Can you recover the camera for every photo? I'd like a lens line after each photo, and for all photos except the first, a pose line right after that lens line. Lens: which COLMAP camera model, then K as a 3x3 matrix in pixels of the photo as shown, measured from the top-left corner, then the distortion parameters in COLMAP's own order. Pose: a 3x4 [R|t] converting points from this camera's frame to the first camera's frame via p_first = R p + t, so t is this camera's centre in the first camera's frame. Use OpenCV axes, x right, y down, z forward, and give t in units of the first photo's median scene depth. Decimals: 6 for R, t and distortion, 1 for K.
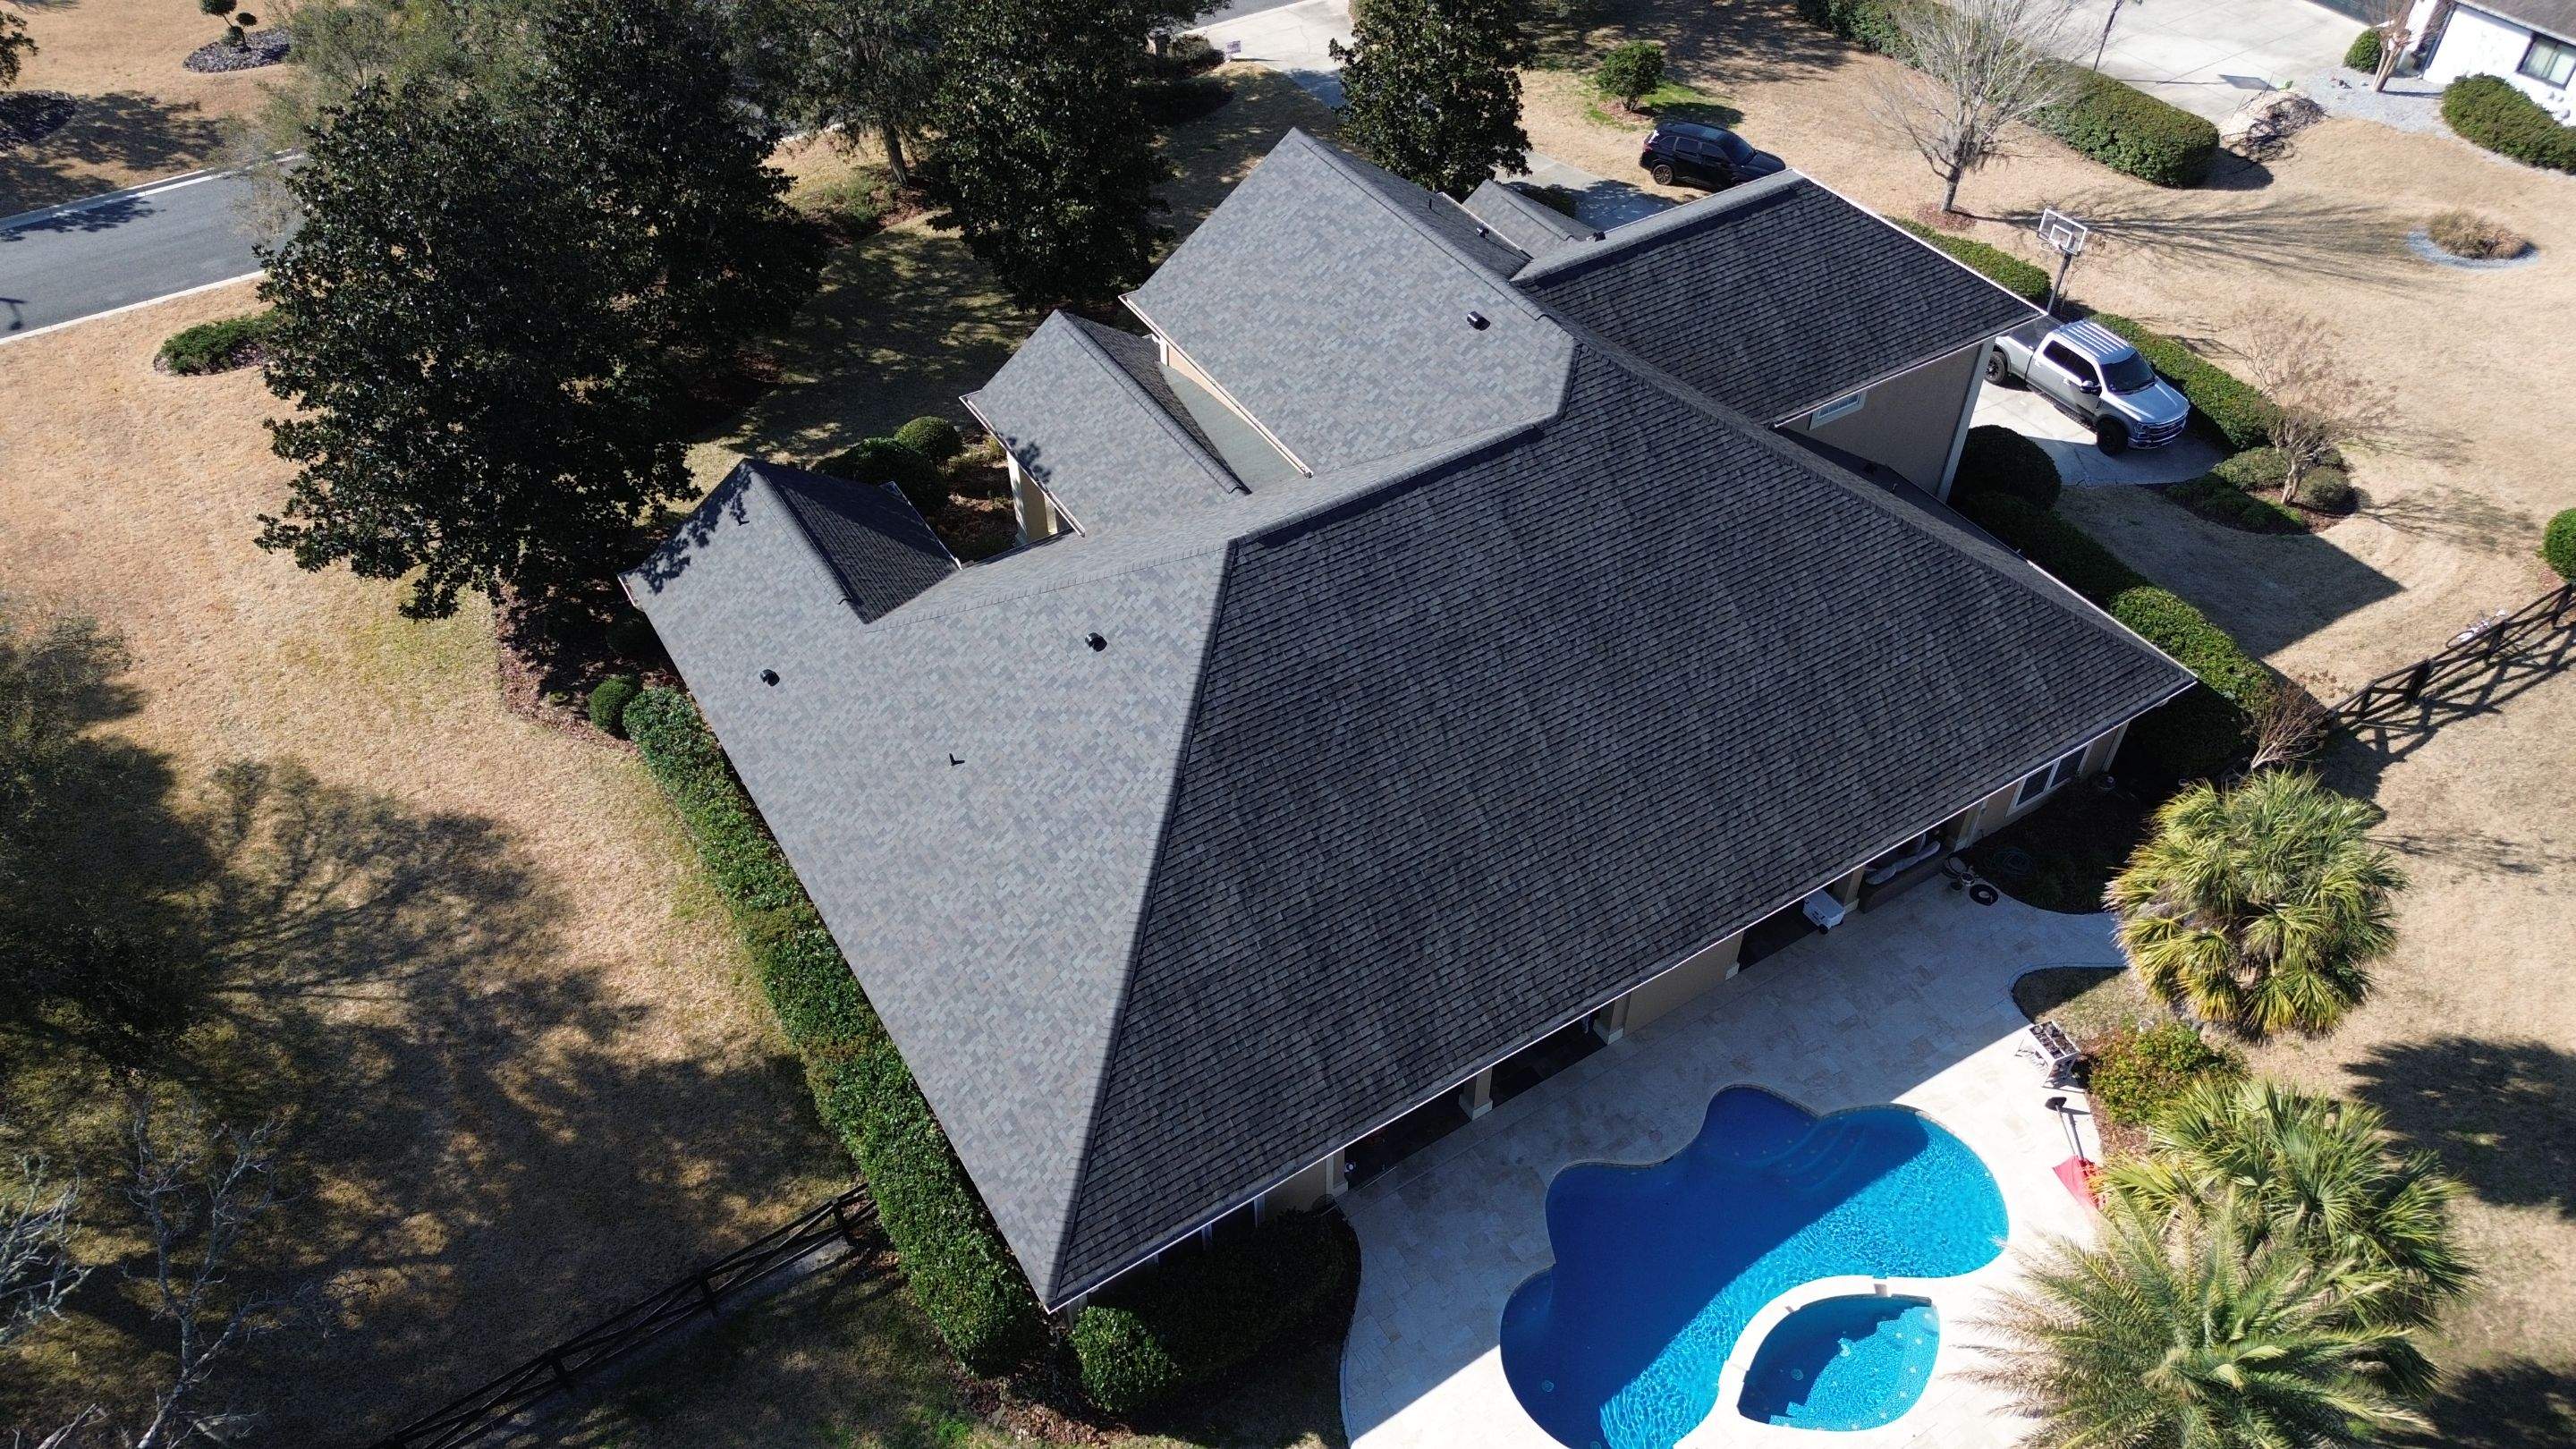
lens RADIAL K [[1817.1, 0, 1302.3], [0, 1817.1, 737.0], [0, 0, 1]] dist [0.073178, -0.066513]
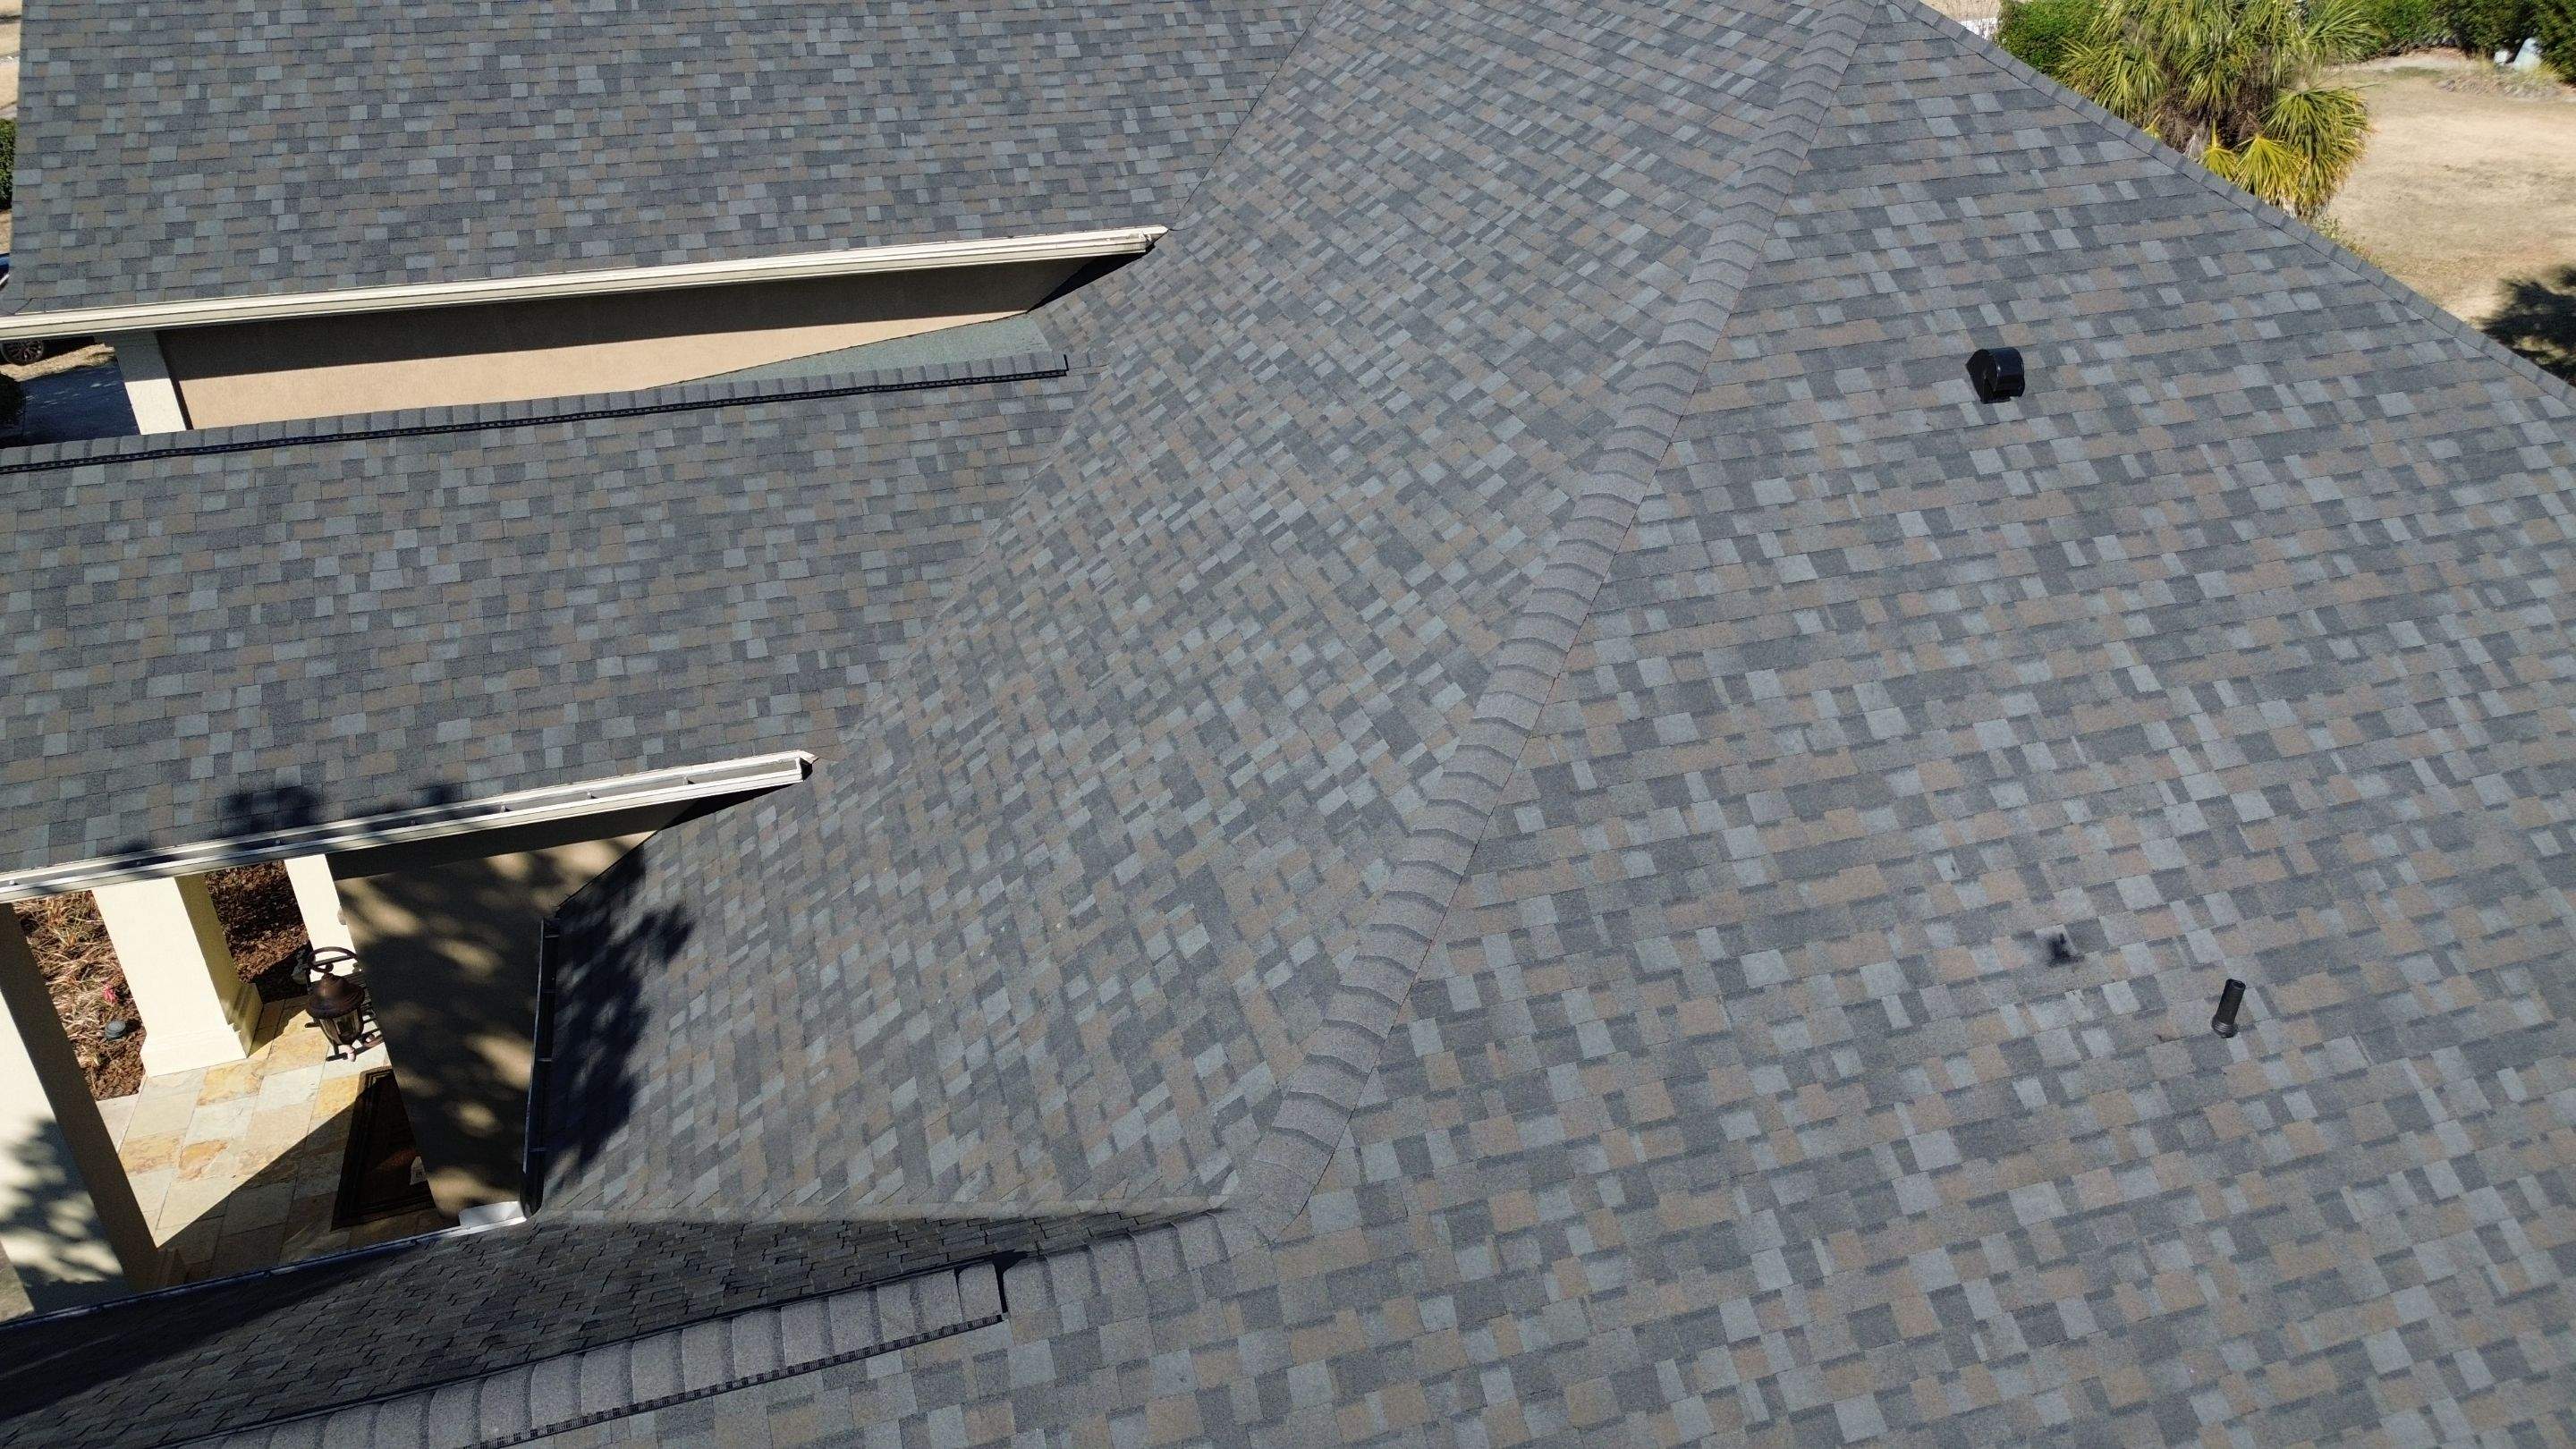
lens RADIAL K [[1817.1, 0, 1307.1], [0, 1817.1, 715.9], [0, 0, 1]] dist [0.073178, -0.066513]
pose [[0.254560, -0.479773, 0.839653, -0.370687], [0.677909, 0.707735, 0.198873, -0.131782], [-0.689666, 0.518583, 0.505404, 0.859295]]
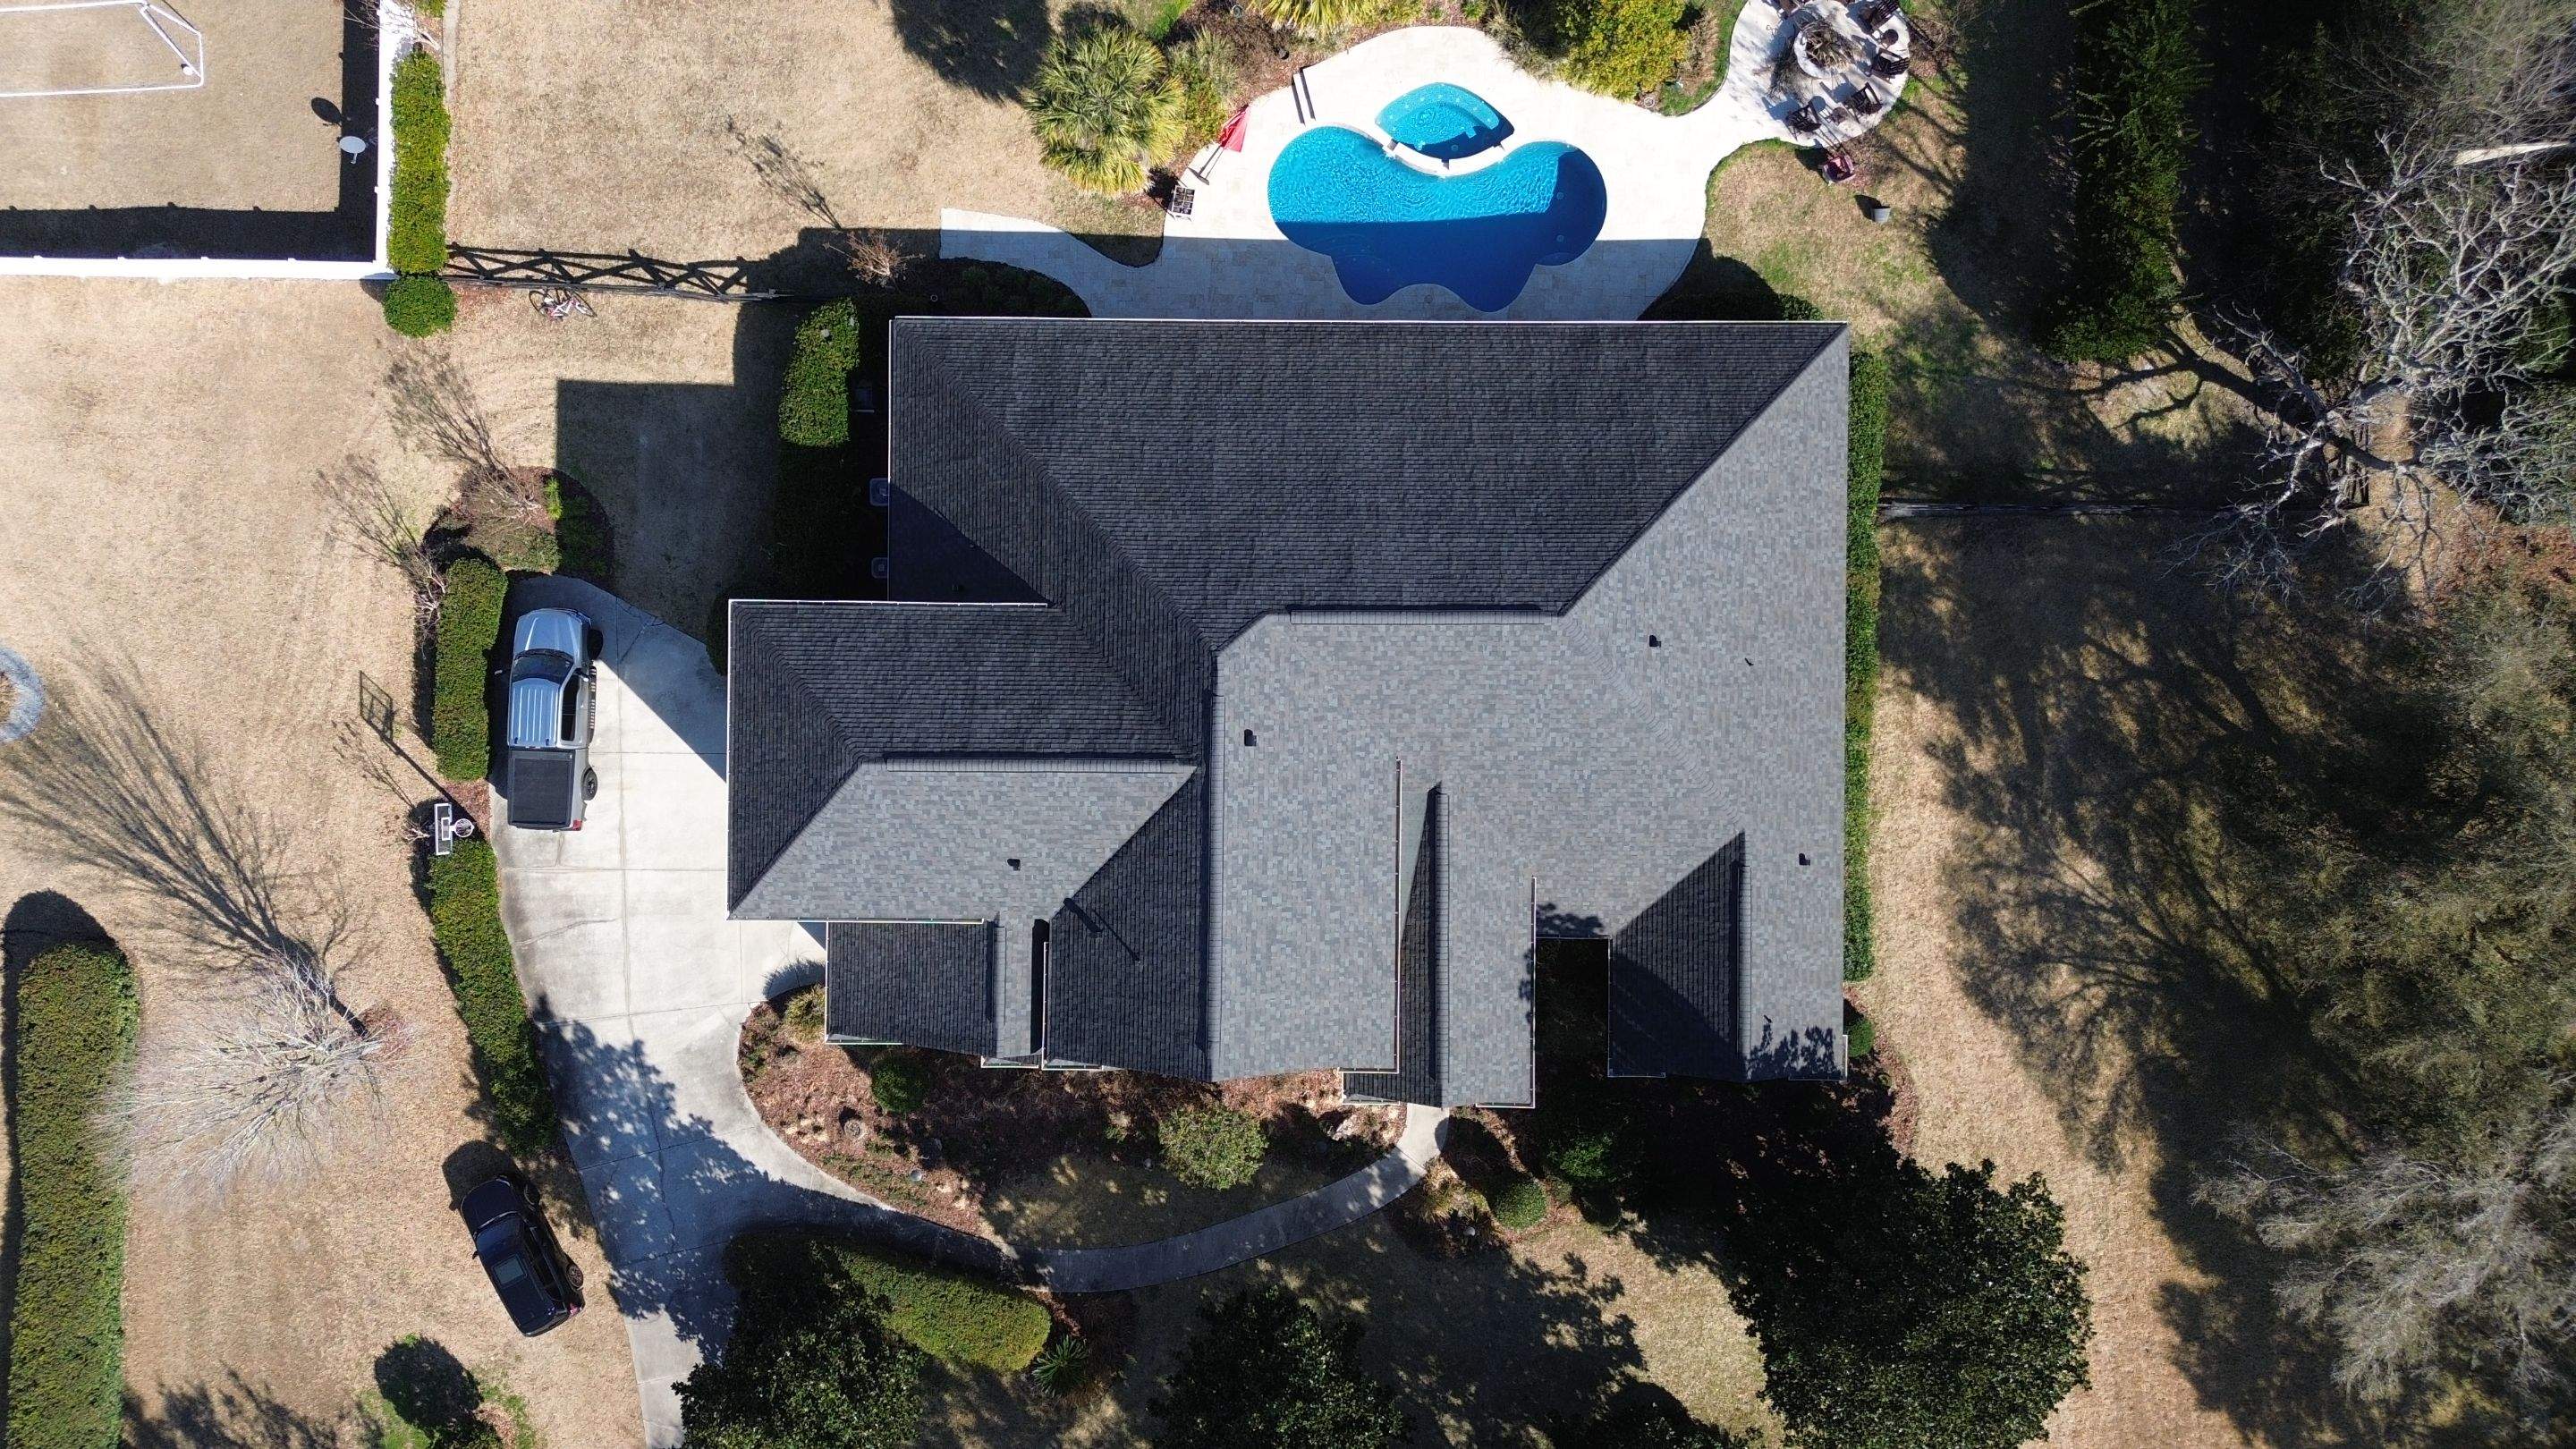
lens RADIAL K [[1817.1, 0, 1298.0], [0, 1817.1, 714.8], [0, 0, 1]] dist [0.073178, -0.066513]
pose [[-0.839873, -0.542427, 0.019668, 0.055258], [0.392203, -0.581424, 0.712828, -1.082695], [-0.375221, 0.606398, 0.701064, 0.129806]]
